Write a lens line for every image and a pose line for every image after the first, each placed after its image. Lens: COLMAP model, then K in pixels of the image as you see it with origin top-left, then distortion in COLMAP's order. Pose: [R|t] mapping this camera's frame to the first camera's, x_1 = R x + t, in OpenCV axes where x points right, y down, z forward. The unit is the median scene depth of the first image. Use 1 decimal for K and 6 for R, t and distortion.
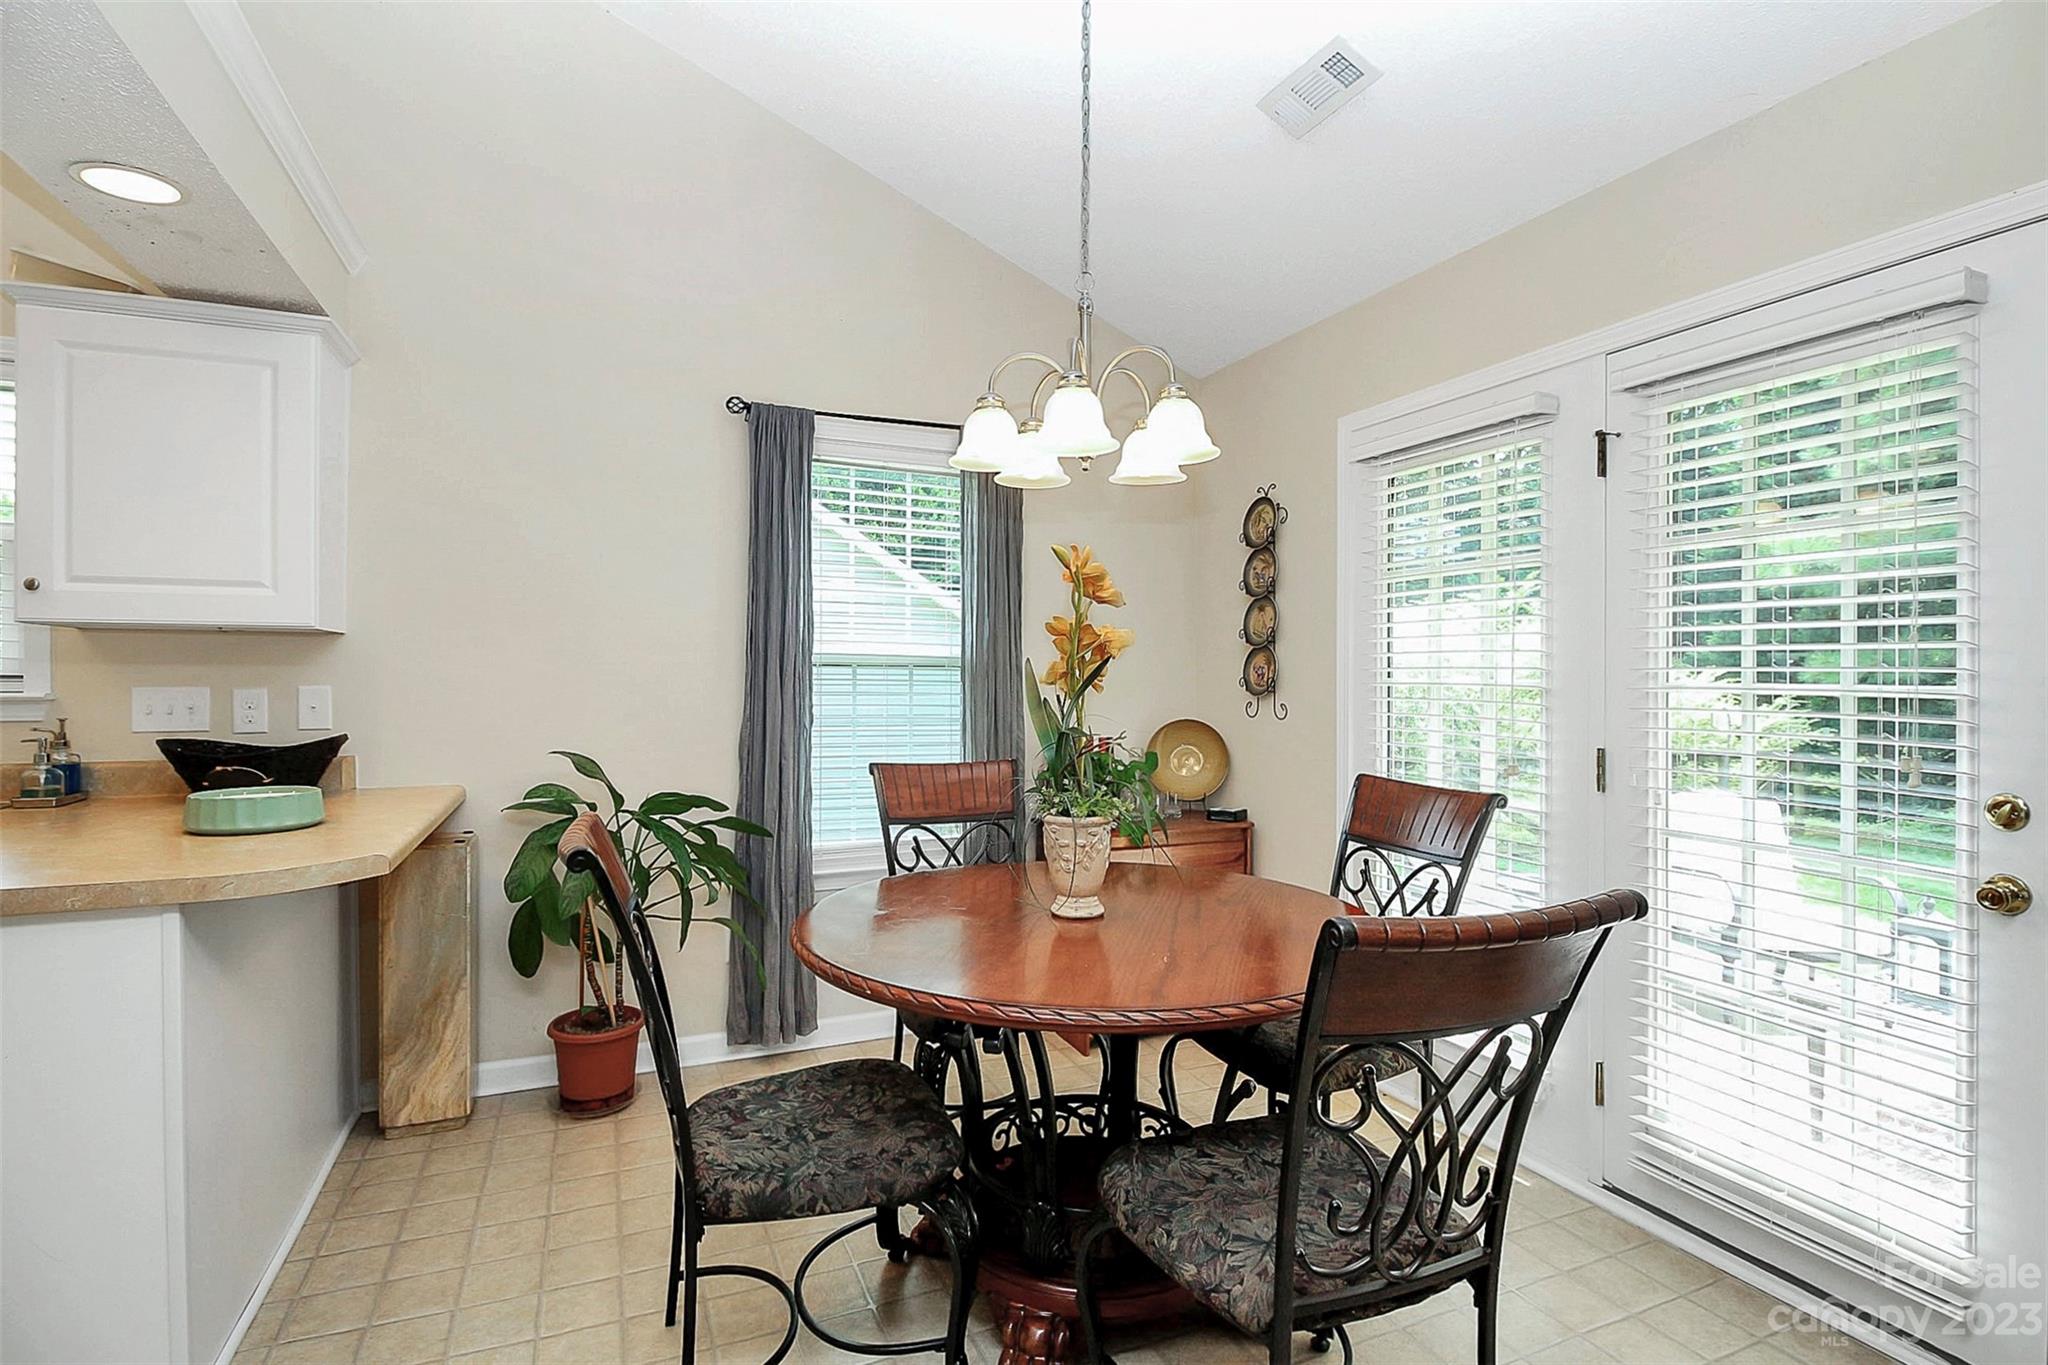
lens RADIAL K [[977.5, 0, 1019.6], [0, 977.5, 683.3], [0, 0, 1]] dist [-0.004594, -0.000188]
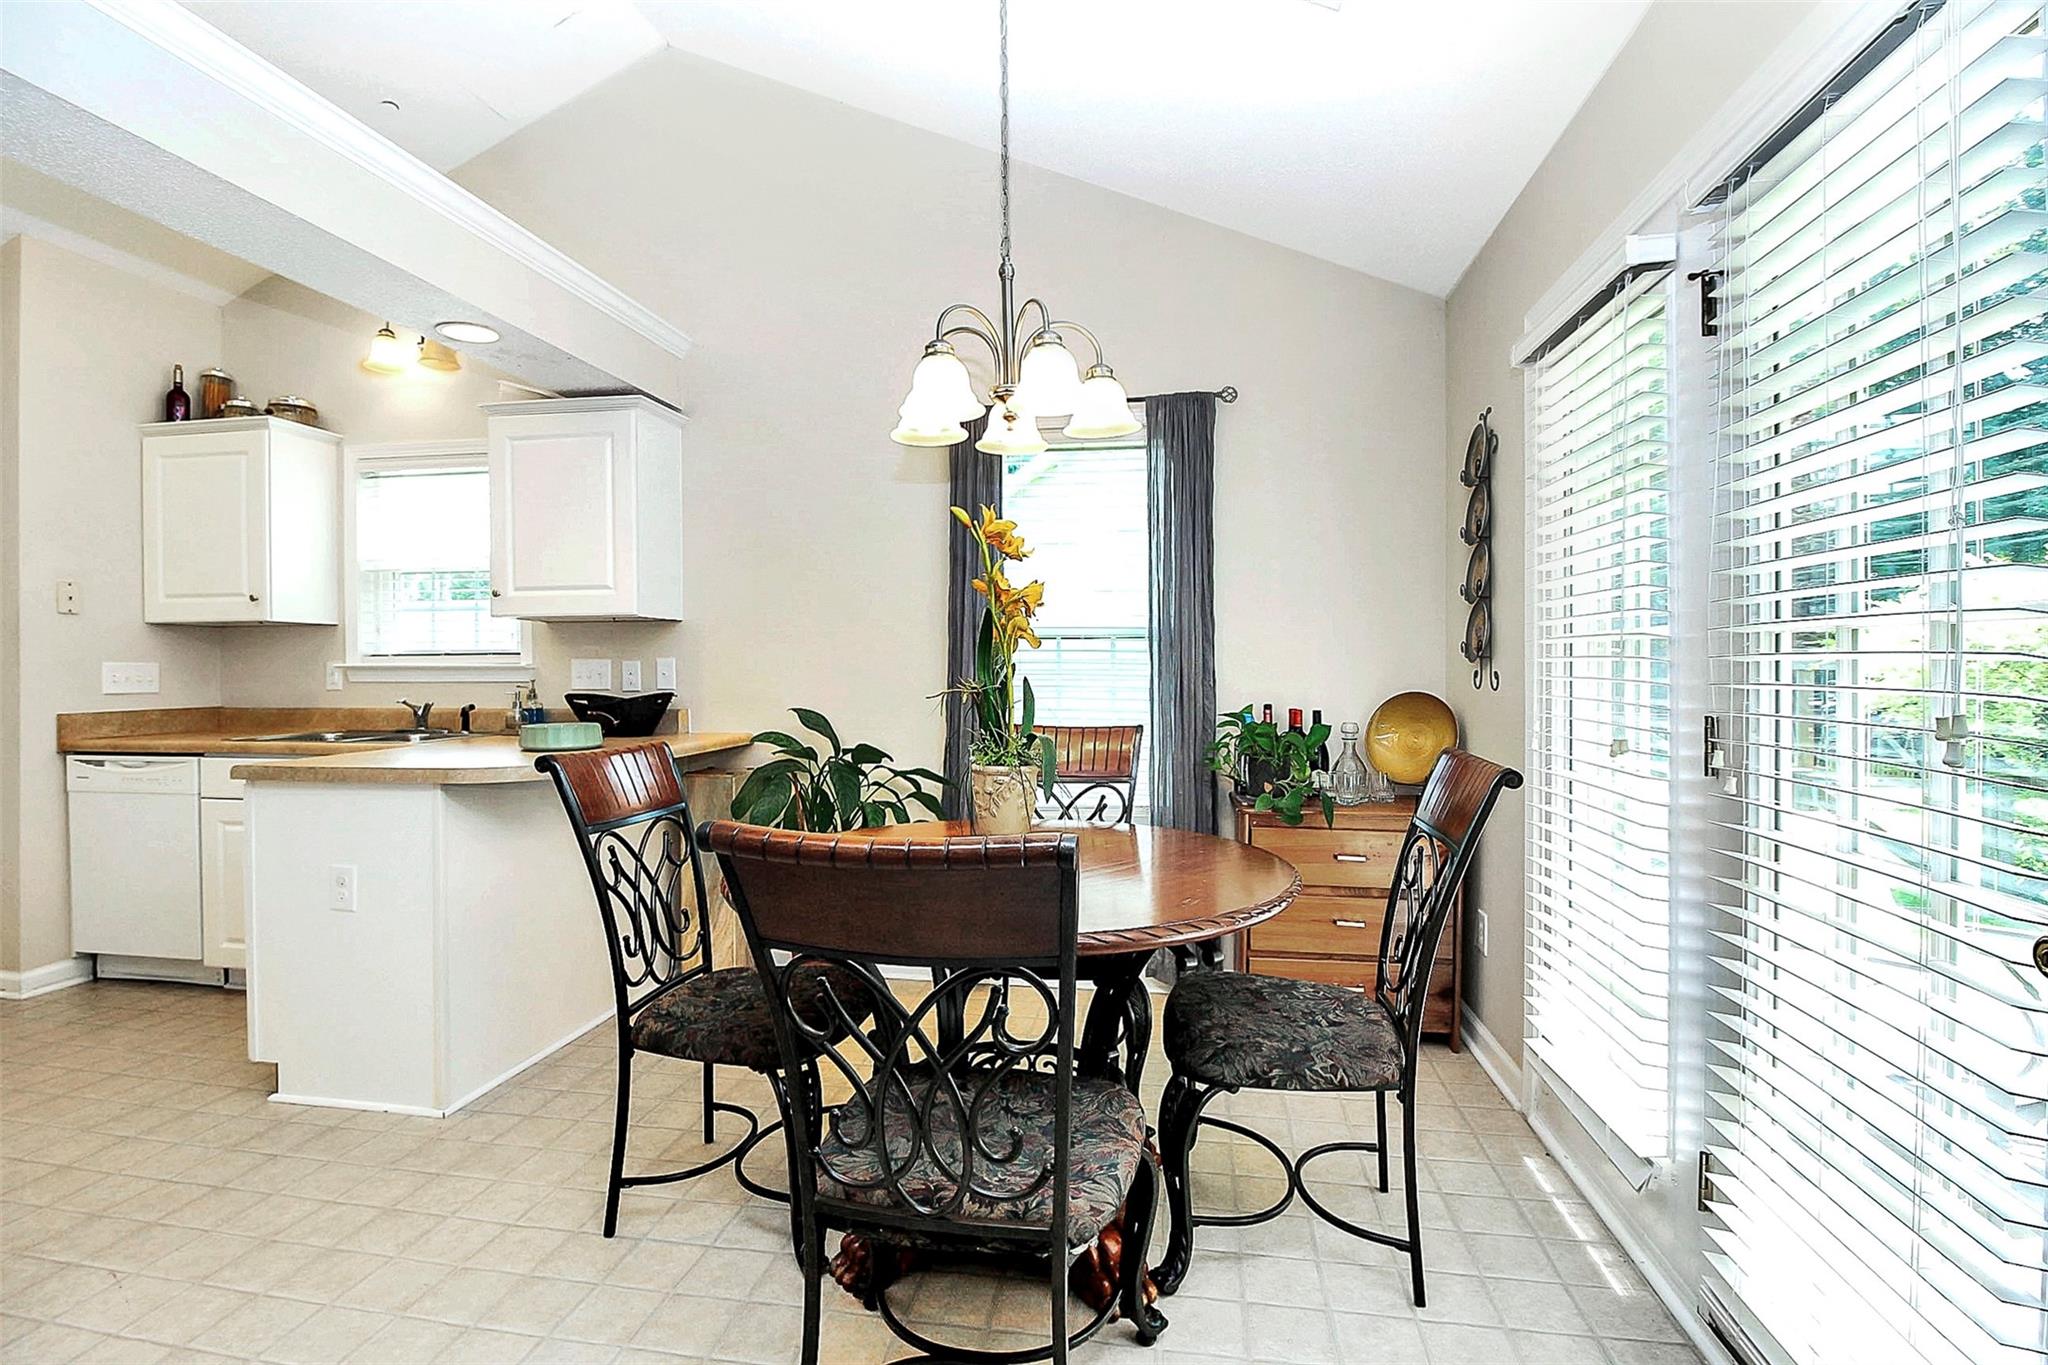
lens RADIAL K [[977.5, 0, 1019.6], [0, 977.5, 683.3], [0, 0, 1]] dist [-0.004594, -0.000188]
pose [[0.840533, 0.001858, -0.541757, 0.487042], [0.004301, 0.999940, 0.010103, 0.027224], [0.541743, -0.010822, 0.840475, 0.099318]]
